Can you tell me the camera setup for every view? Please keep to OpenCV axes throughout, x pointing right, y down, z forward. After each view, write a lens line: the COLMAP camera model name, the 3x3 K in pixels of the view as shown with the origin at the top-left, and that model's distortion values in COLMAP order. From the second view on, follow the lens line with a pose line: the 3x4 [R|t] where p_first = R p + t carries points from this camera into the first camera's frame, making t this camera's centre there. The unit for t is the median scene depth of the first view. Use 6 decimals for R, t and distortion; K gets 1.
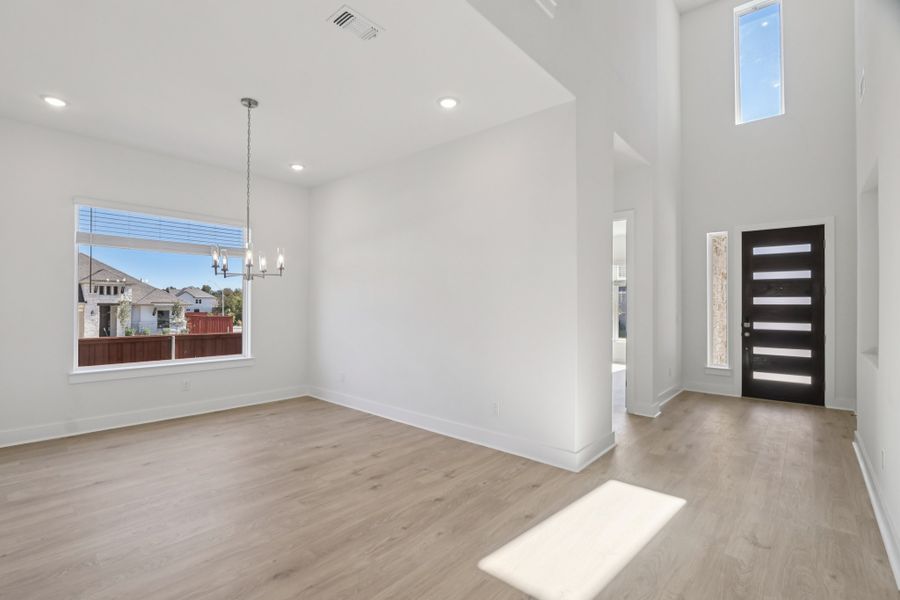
lens RADIAL K [[422.3, 0, 440.3], [0, 422.3, 301.0], [0, 0, 1]] dist [-0.001705, -0.000813]
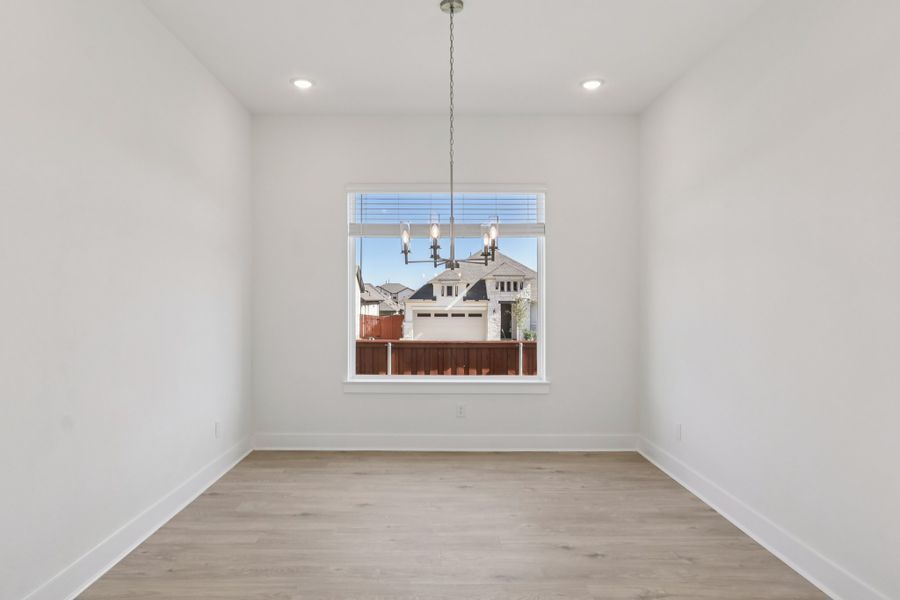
lens RADIAL K [[593.4, 0, 447.9], [0, 593.4, 297.7], [0, 0, 1]] dist [0.004156, 0.001276]
pose [[0.668070, -0.006619, -0.744069, 0.183358], [0.008116, 0.999966, -0.001608, -0.002146], [0.744055, -0.004964, 0.668100, 0.271437]]
